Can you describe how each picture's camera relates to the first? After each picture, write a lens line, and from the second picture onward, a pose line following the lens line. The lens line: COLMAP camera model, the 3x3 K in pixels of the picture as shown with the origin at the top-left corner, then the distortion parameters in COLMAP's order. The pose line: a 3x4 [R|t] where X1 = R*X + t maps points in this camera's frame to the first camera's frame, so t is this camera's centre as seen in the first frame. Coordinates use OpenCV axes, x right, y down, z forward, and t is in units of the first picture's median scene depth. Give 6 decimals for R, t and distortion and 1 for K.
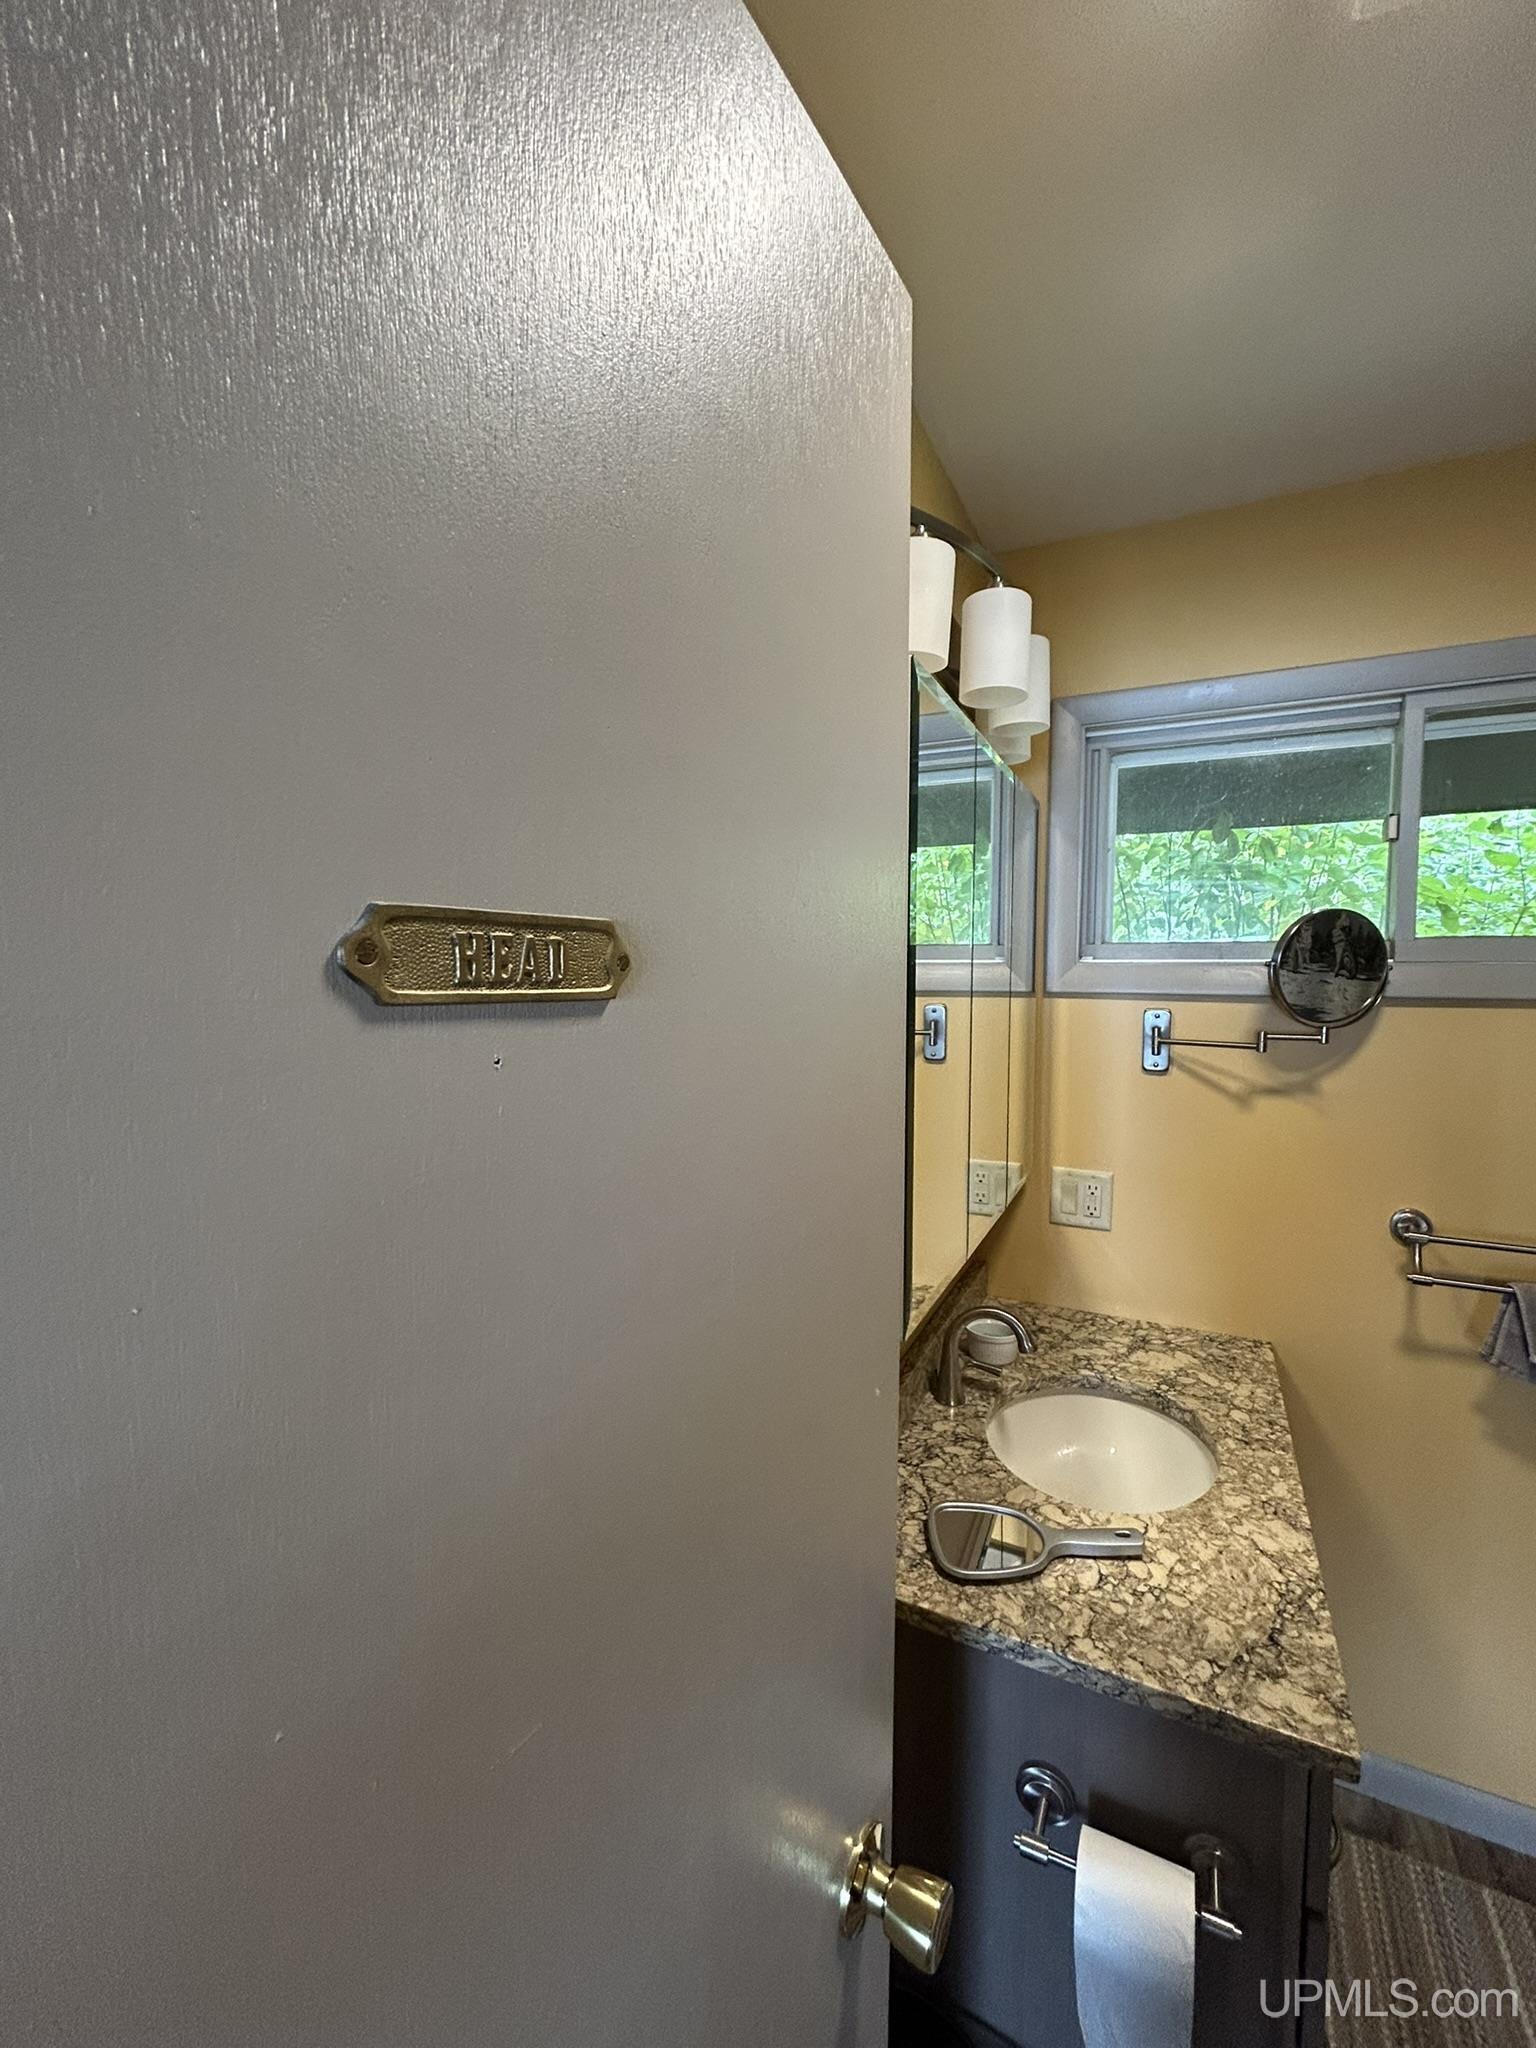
lens RADIAL K [[873.6, 0, 768.0], [0, 873.6, 1024.0], [0, 0, 1]] dist [-0.040445, 0.023594]
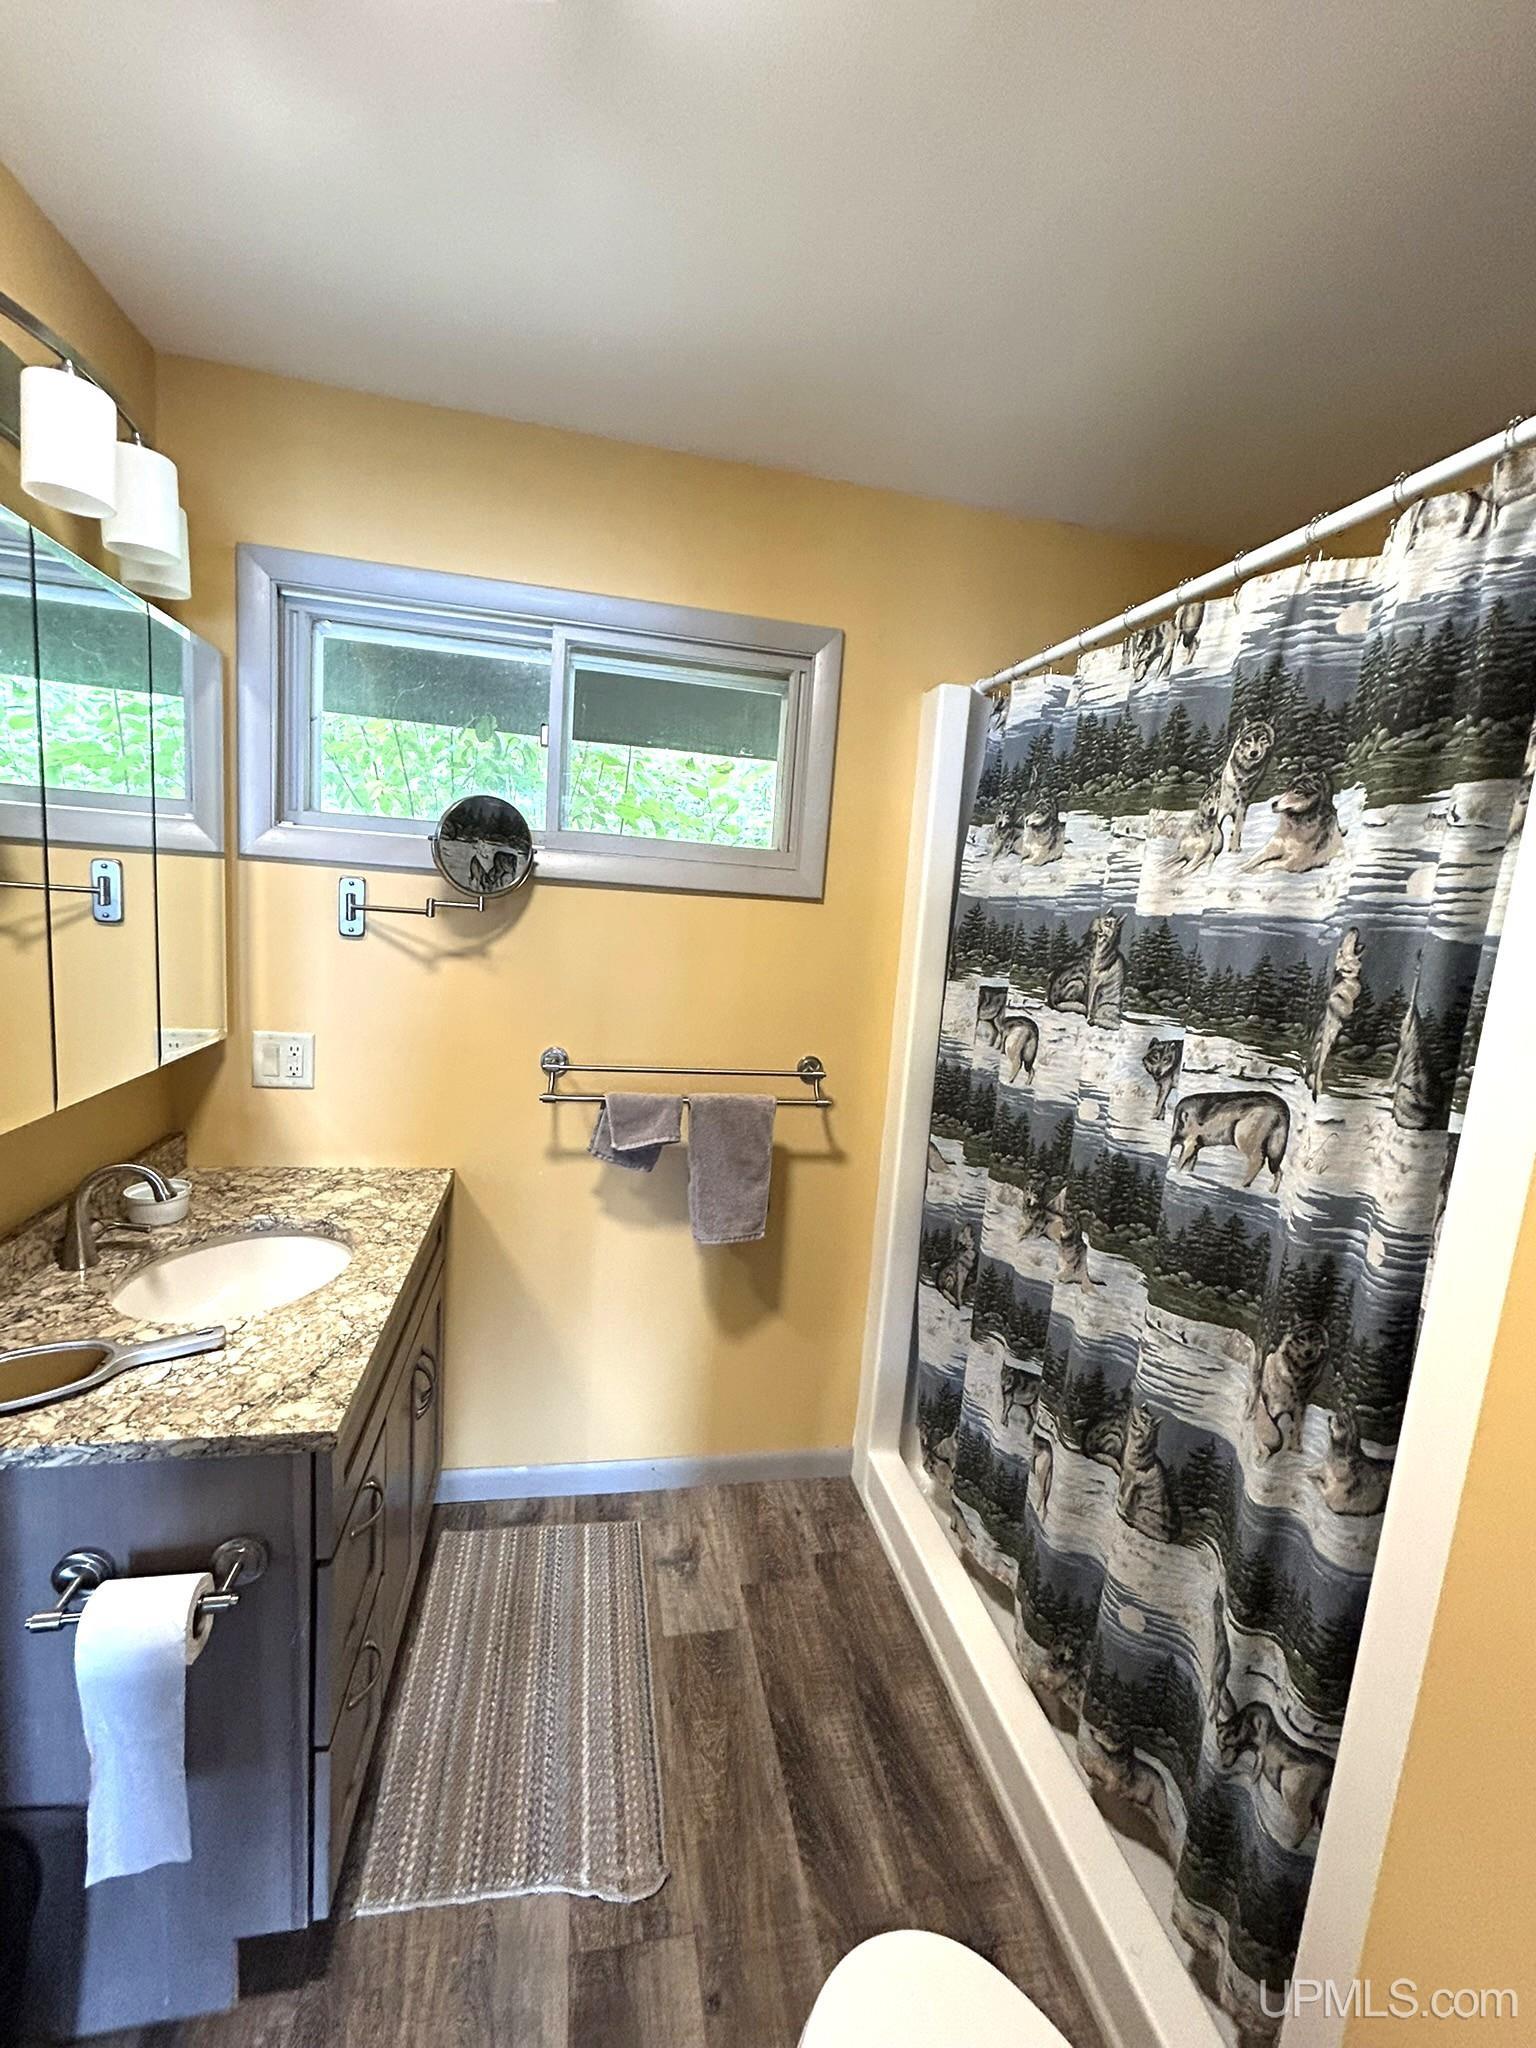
lens RADIAL K [[863.4, 0, 773.5], [0, 863.4, 1021.7], [0, 0, 1]] dist [-0.002289, 0.000187]
pose [[0.772631, -0.032637, 0.634016, 0.189627], [-0.033576, 0.995179, 0.092146, 0.049095], [-0.633967, -0.092483, 0.767810, -0.172825]]
